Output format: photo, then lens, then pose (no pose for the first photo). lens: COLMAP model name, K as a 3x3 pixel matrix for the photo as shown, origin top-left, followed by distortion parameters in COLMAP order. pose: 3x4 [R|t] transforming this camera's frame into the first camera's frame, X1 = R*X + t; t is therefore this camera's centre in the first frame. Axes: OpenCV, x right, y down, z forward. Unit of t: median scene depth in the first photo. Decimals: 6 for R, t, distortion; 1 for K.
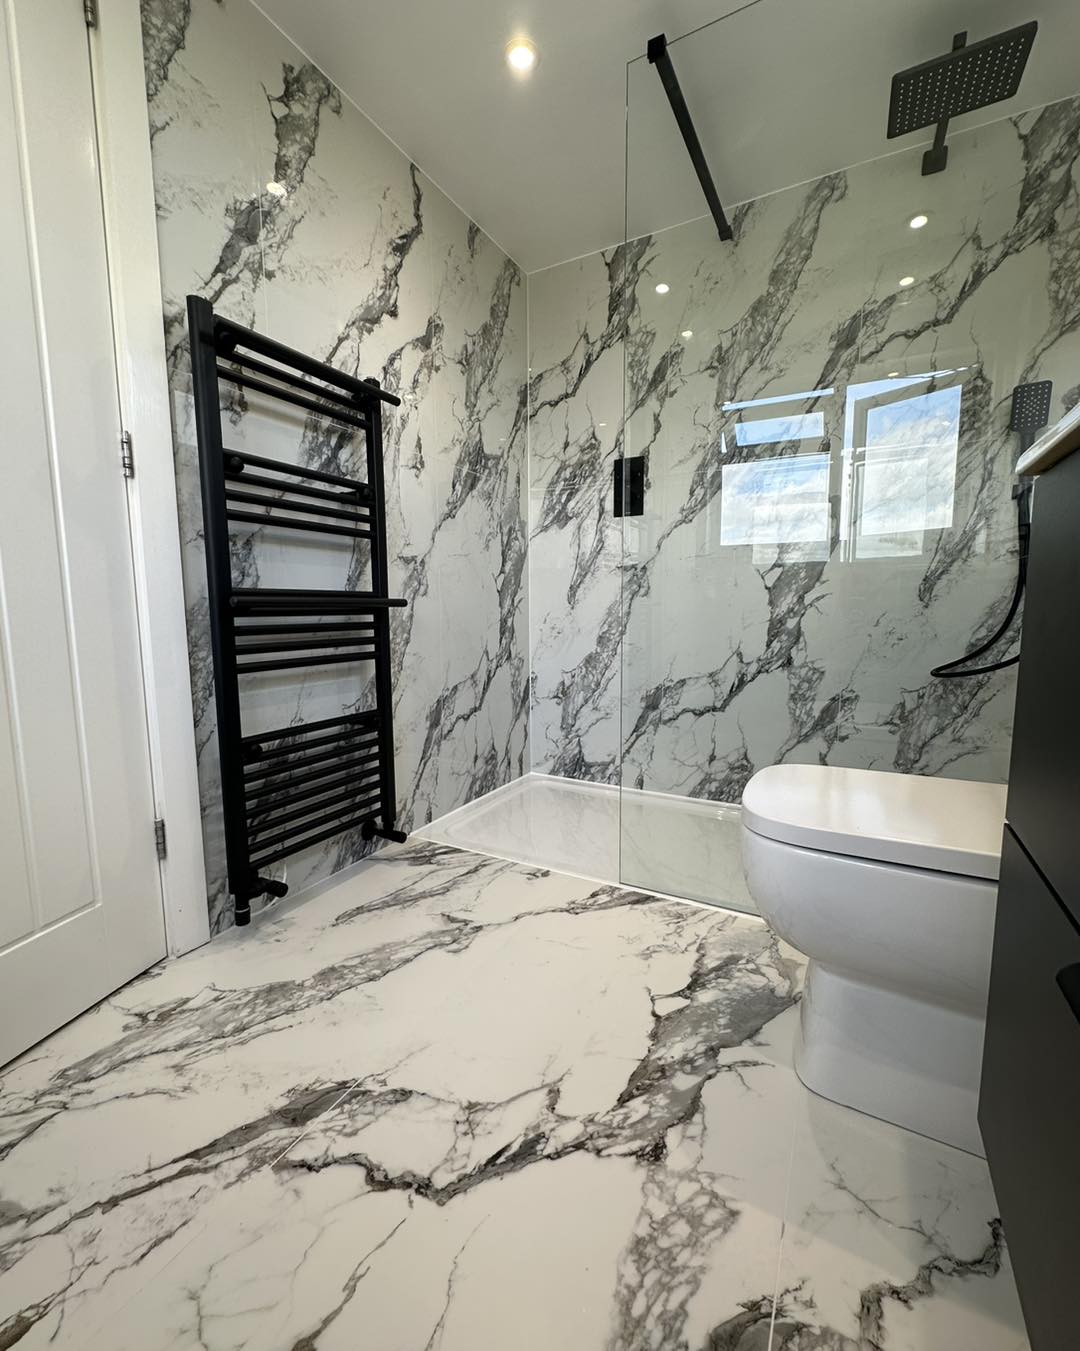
lens RADIAL K [[578.8, 0, 538.8], [0, 578.8, 672.5], [0, 0, 1]] dist [0.000448, 0.000078]
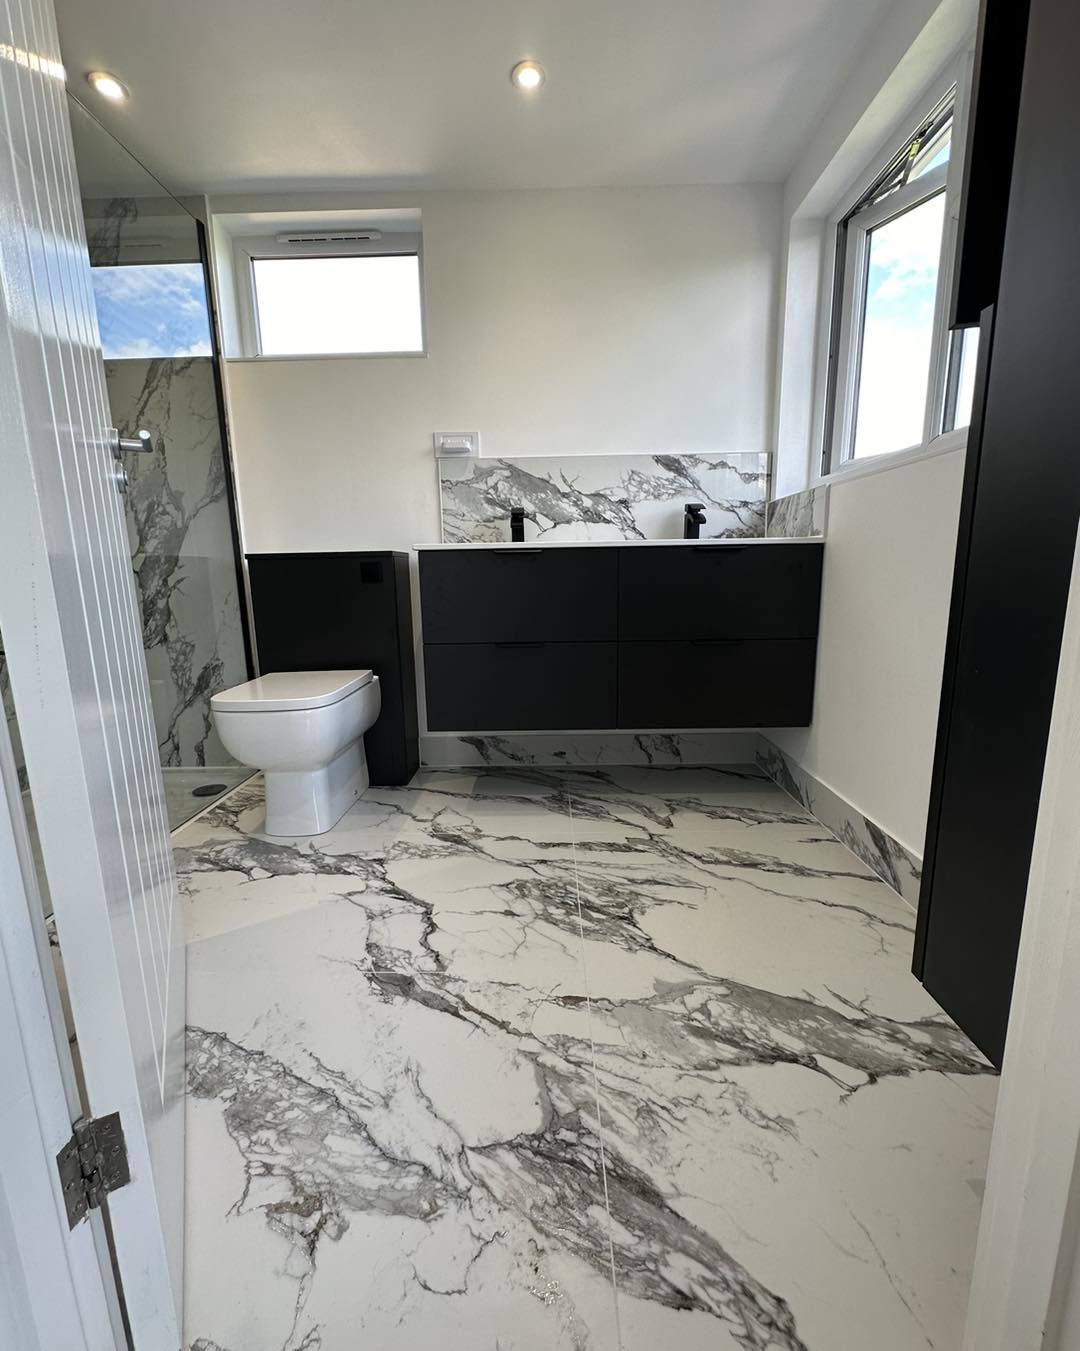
lens RADIAL K [[578.8, 0, 538.1], [0, 578.8, 677.1], [0, 0, 1]] dist [0.000448, 0.000078]
pose [[-0.469109, -0.143189, 0.871455, -1.580760], [0.122026, 0.966794, 0.224542, -0.160172], [-0.874670, 0.211675, -0.436059, 1.149798]]
